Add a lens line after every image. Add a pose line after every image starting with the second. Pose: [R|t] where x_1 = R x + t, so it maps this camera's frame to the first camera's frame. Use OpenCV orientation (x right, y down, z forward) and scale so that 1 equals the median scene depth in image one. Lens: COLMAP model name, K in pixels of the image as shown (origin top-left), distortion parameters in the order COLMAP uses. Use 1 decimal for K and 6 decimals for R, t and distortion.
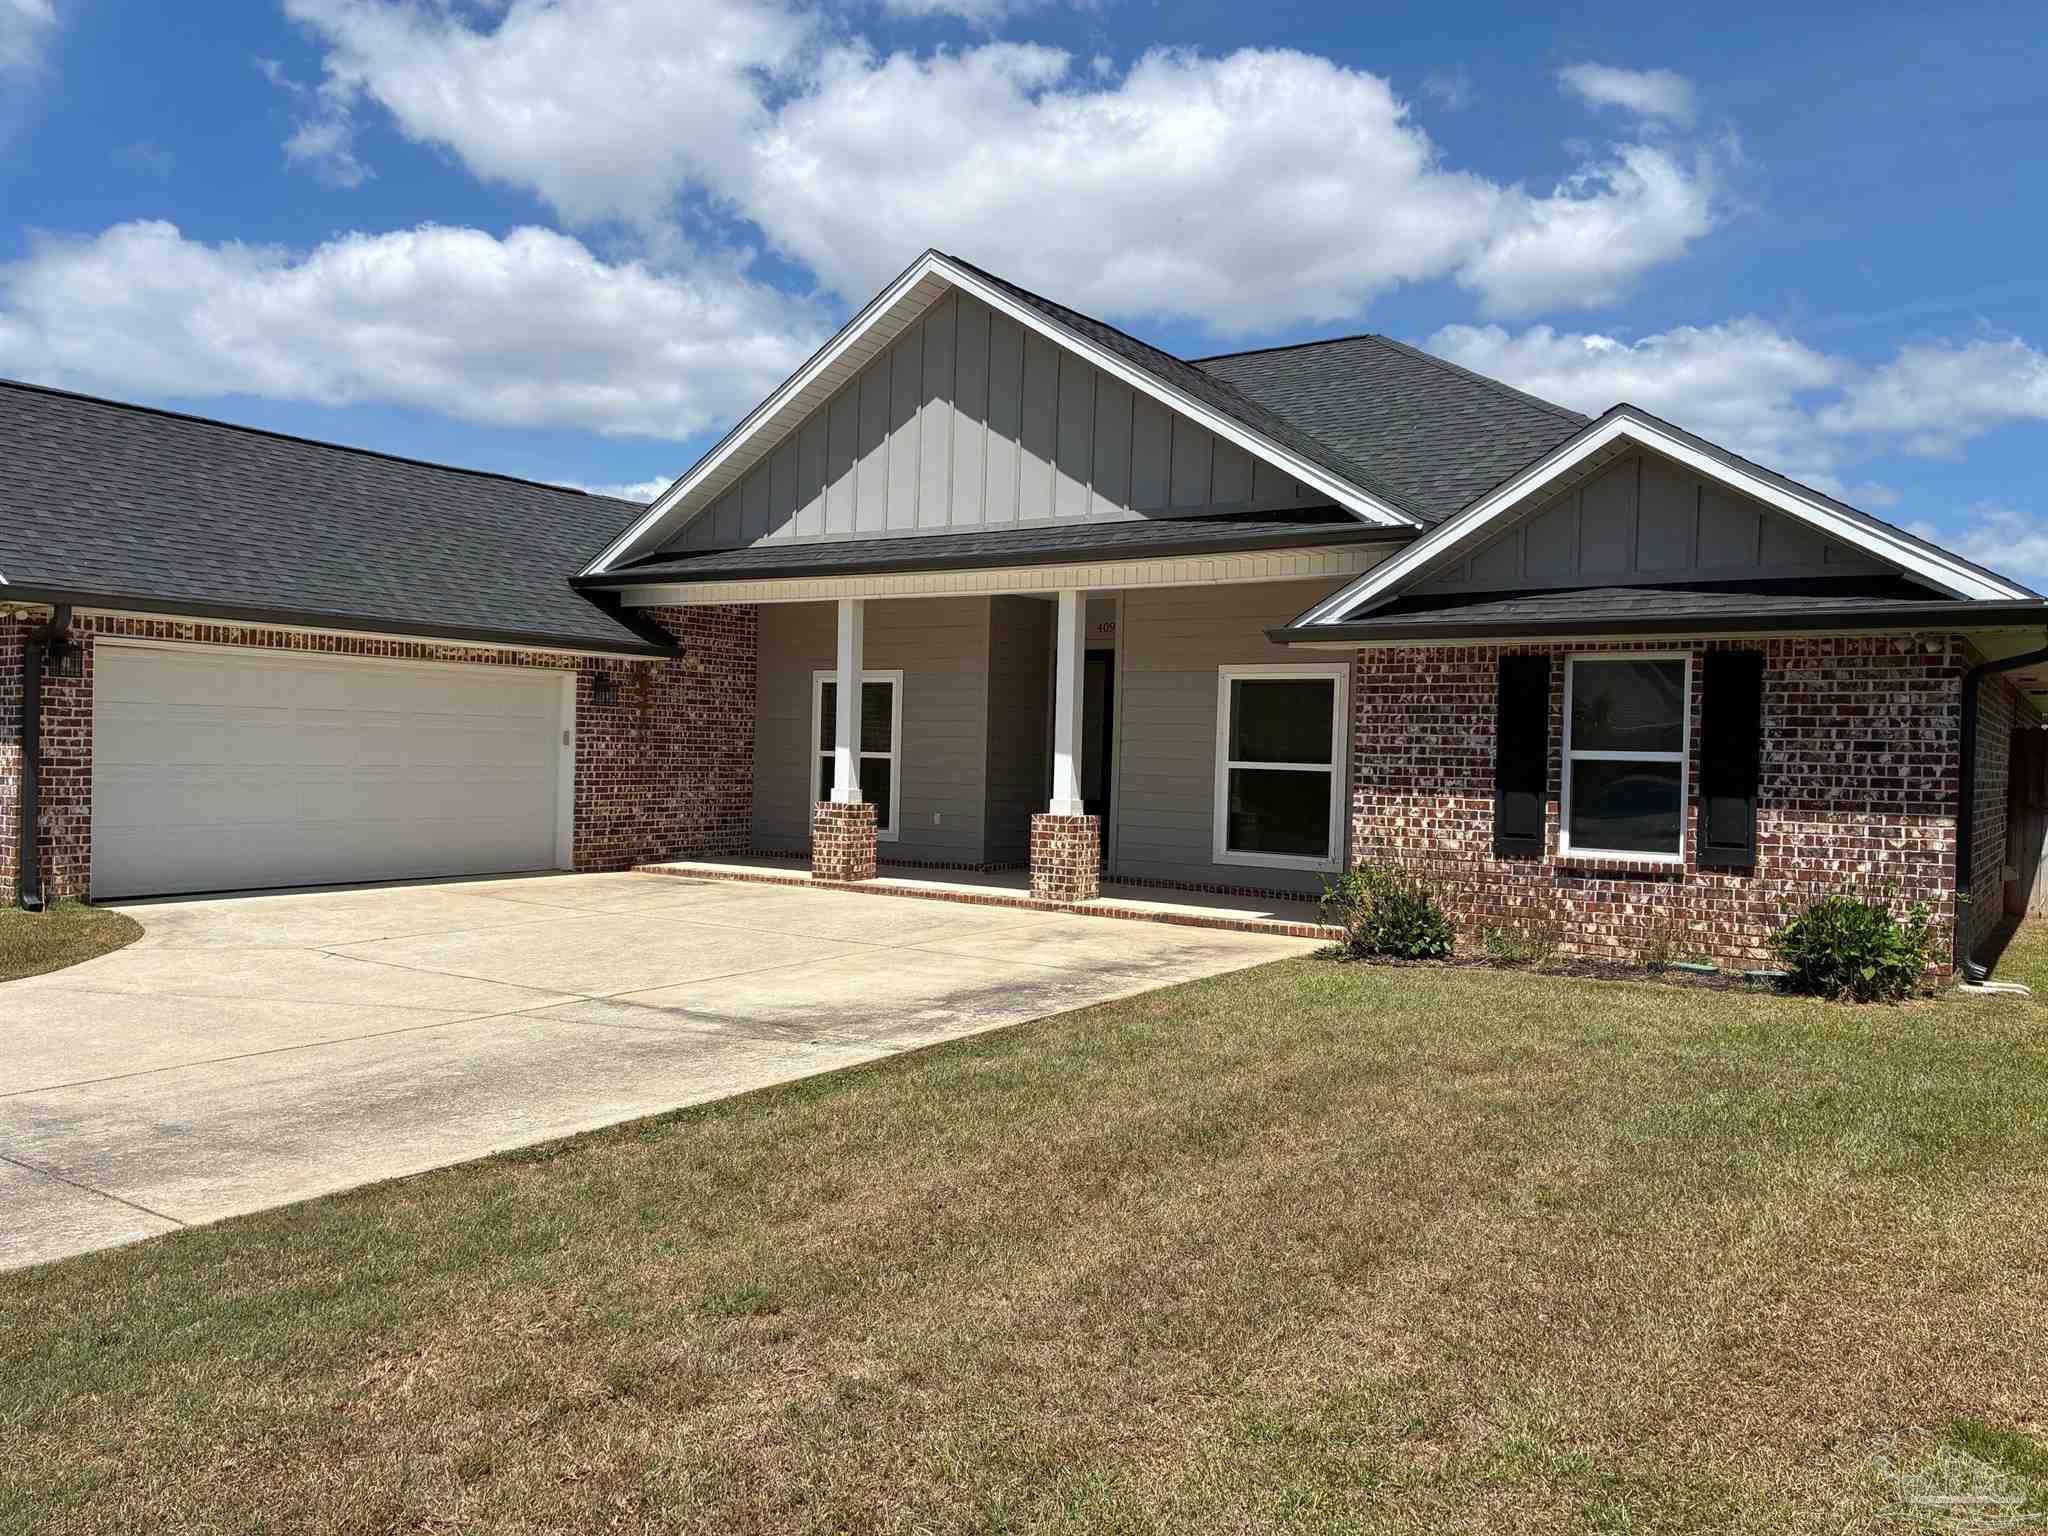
lens RADIAL K [[1568.0, 0, 1014.8], [0, 1568.0, 764.0], [0, 0, 1]] dist [0.076857, -0.088112]
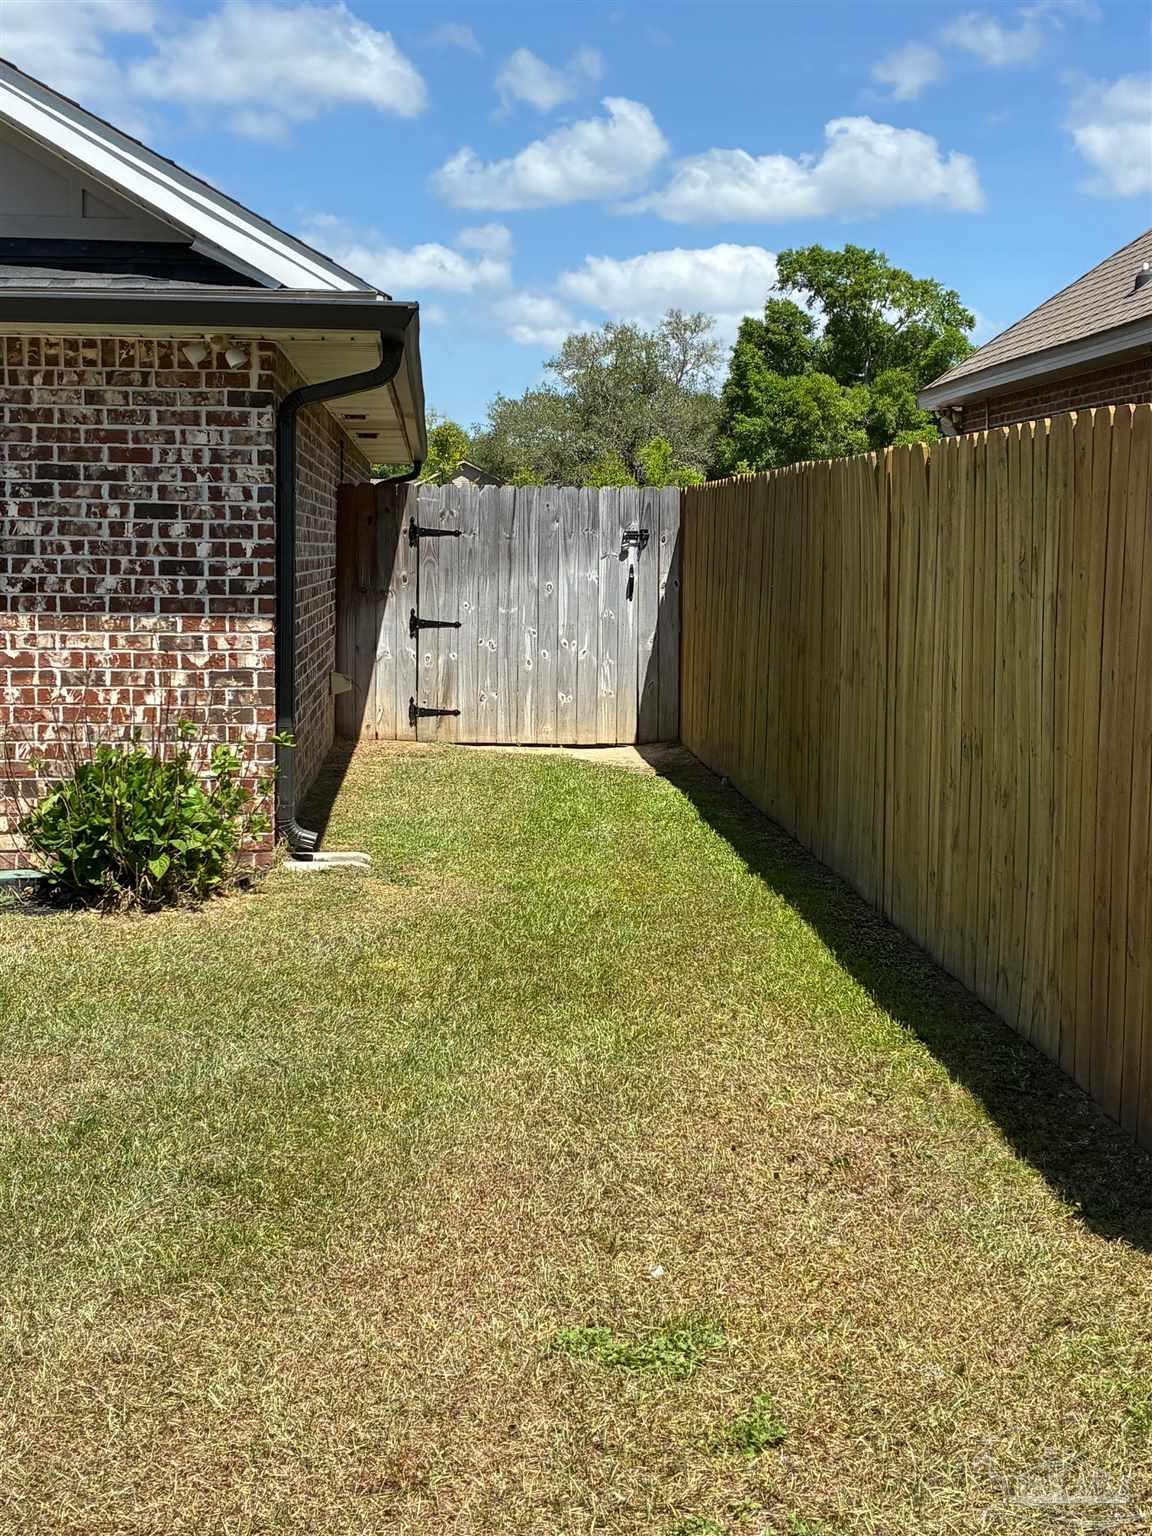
lens RADIAL K [[2450.0, 0, 576.0], [0, 2450.0, 768.0], [0, 0, 1]] dist [0.242141, -1.060404]
pose [[0.793131, -0.068147, 0.605226, 0.056320], [0.011533, 0.995223, 0.096946, -0.002532], [-0.608941, -0.069911, 0.790128, 0.092418]]
